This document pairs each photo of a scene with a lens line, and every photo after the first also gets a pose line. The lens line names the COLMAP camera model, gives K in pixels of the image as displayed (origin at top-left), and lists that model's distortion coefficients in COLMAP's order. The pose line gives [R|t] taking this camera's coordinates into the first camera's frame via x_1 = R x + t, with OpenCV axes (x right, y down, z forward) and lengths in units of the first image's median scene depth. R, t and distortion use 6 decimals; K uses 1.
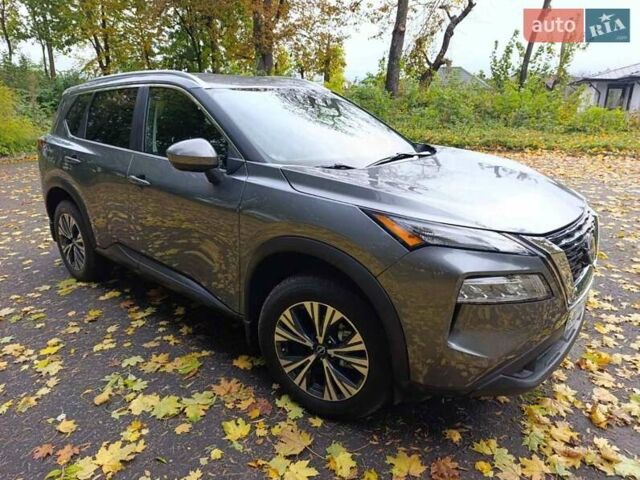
lens RADIAL K [[430.9, 0, 320.0], [0, 430.9, 240.0], [0, 0, 1]] dist [0.023288, -0.003679]
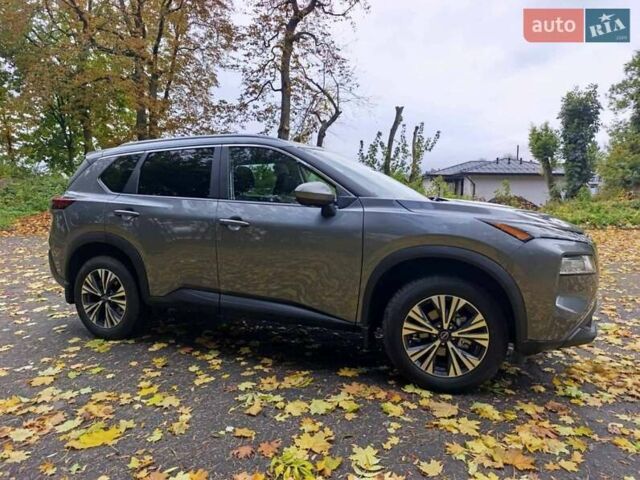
lens RADIAL K [[430.9, 0, 320.0], [0, 430.9, 240.0], [0, 0, 1]] dist [0.023288, -0.003679]
pose [[0.951781, -0.028710, 0.305433, -0.465565], [0.090290, 0.977729, -0.189455, 0.120005], [-0.293191, 0.207898, 0.933176, -0.091450]]
